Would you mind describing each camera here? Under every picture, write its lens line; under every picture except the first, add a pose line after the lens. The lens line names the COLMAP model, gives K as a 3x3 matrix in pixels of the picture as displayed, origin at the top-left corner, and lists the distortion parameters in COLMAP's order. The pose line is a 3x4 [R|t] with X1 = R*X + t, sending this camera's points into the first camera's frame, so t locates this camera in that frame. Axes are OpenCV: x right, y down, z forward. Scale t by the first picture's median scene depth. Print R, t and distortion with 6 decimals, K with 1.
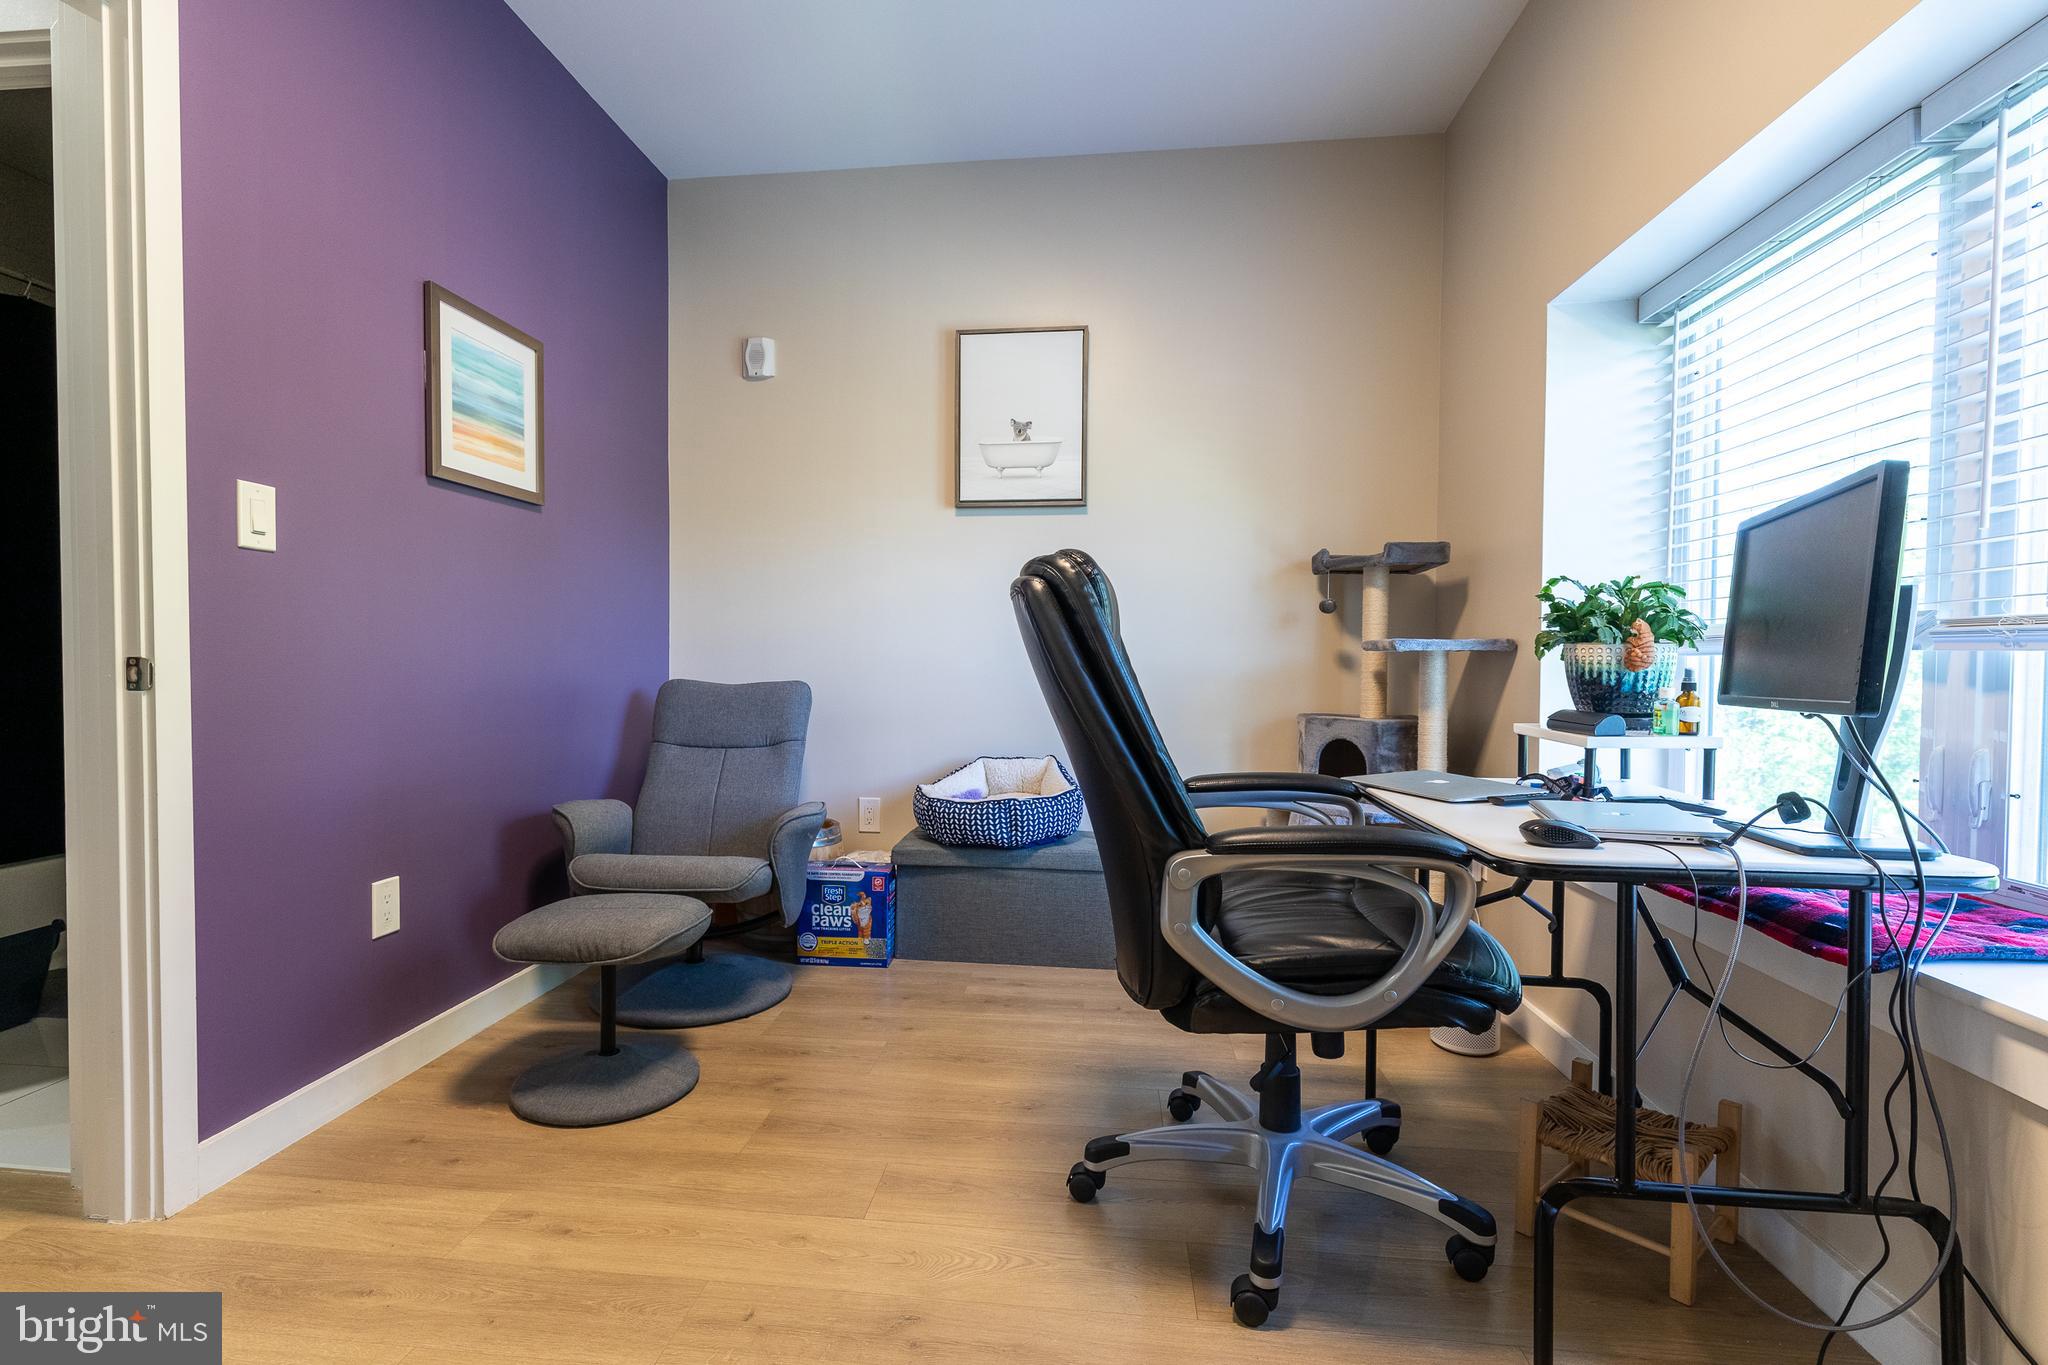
lens RADIAL K [[978.5, 0, 973.1], [0, 978.5, 686.5], [0, 0, 1]] dist [0.001931, -0.000064]
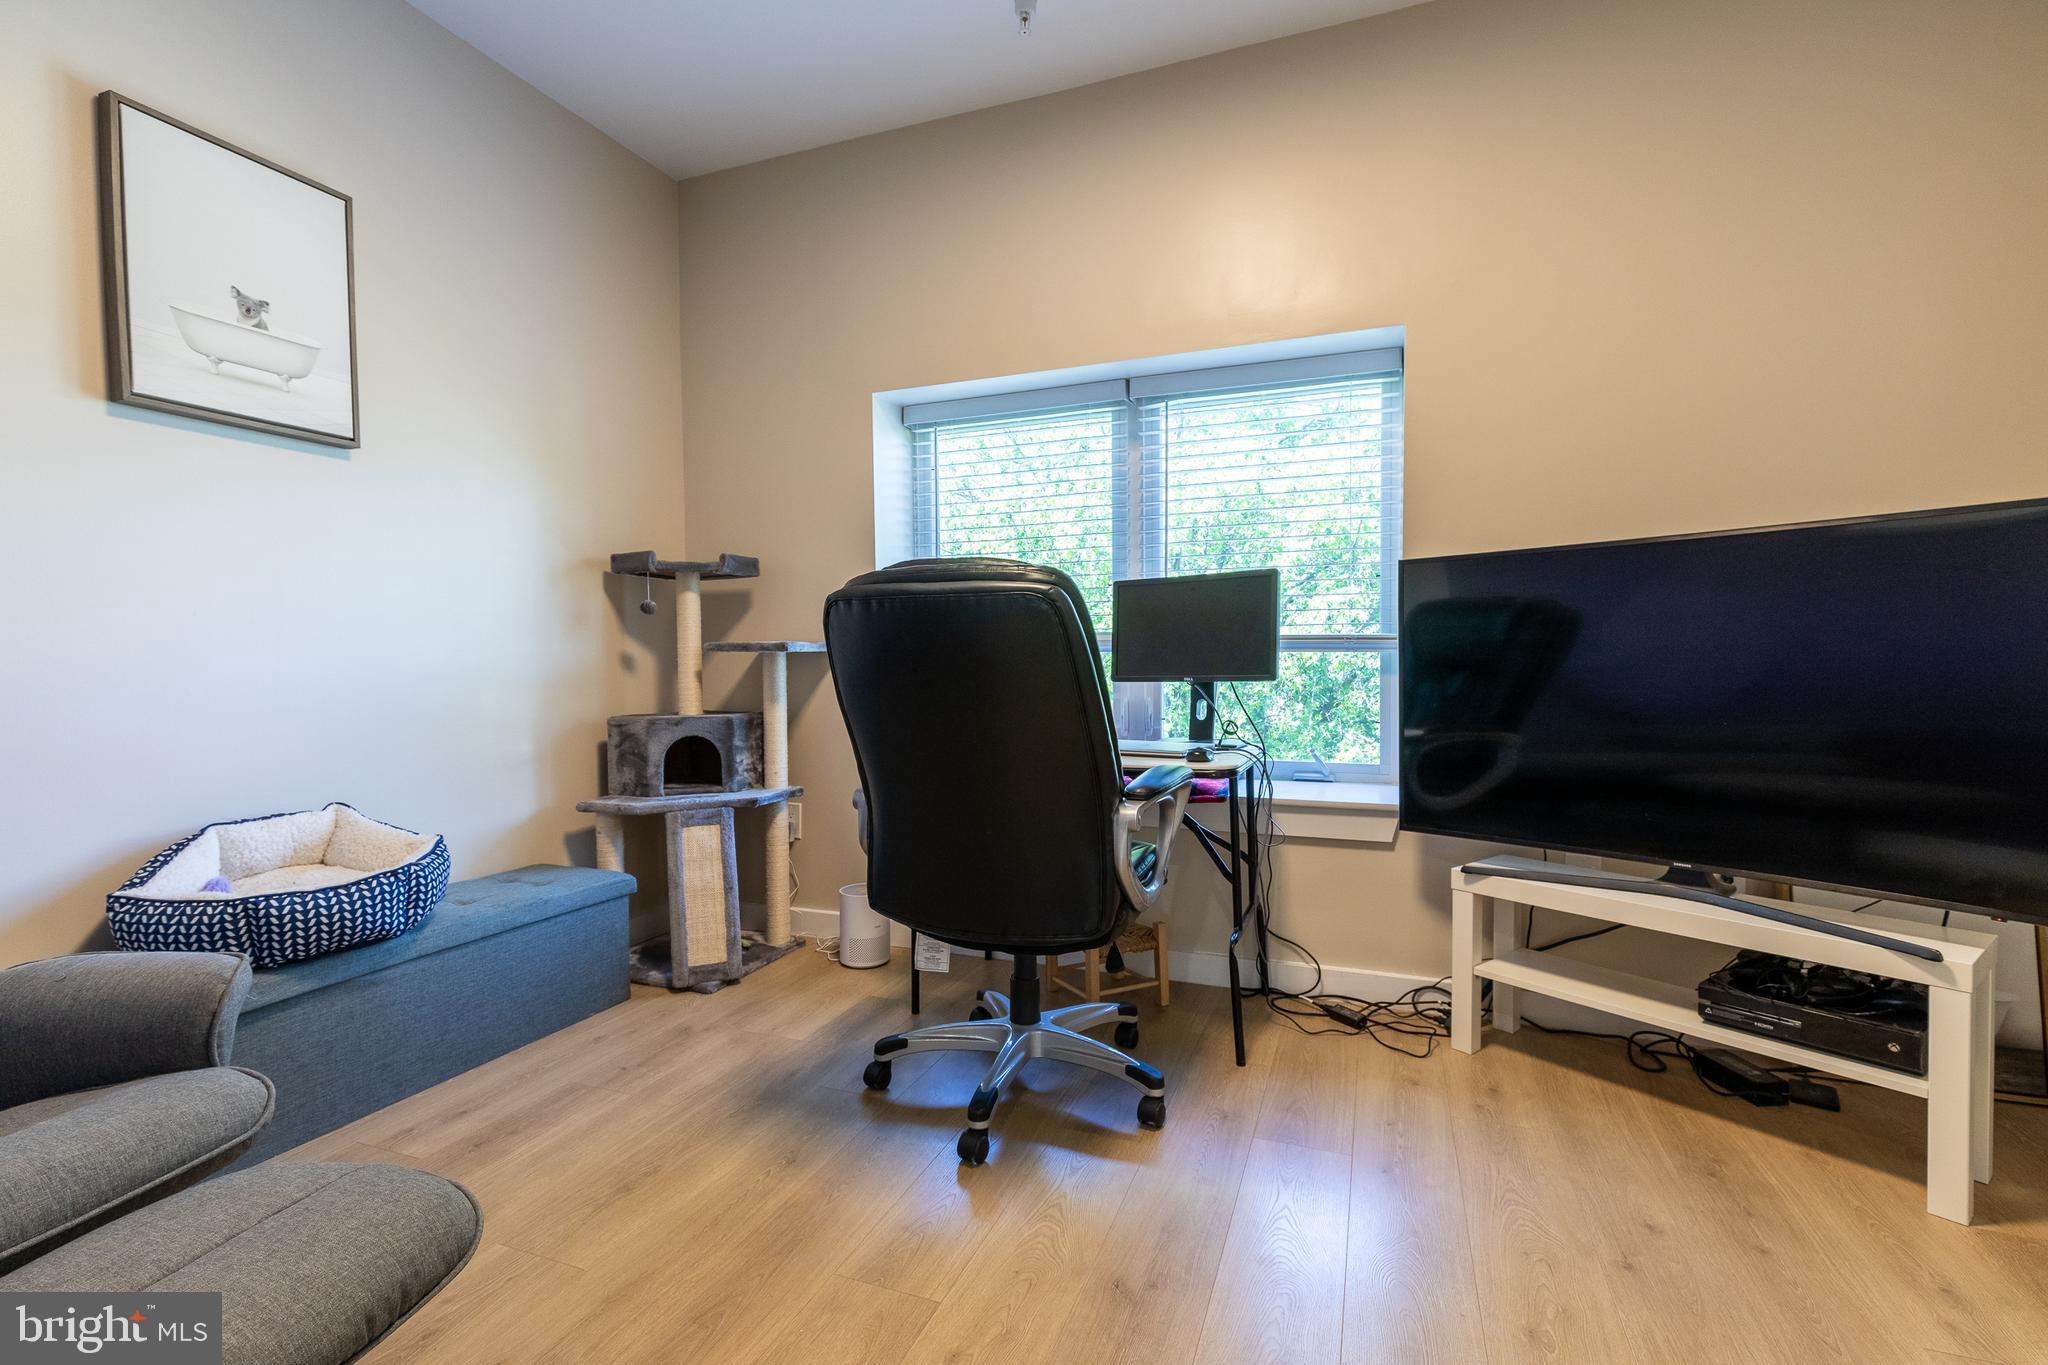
lens RADIAL K [[938.4, 0, 1038.4], [0, 938.4, 685.1], [0, 0, 1]] dist [0.000397, 0.000208]
pose [[0.215197, -0.034489, 0.975962, -0.500613], [0.036900, 0.998950, 0.027165, -0.013516], [-0.975873, 0.030167, 0.216243, 0.406080]]
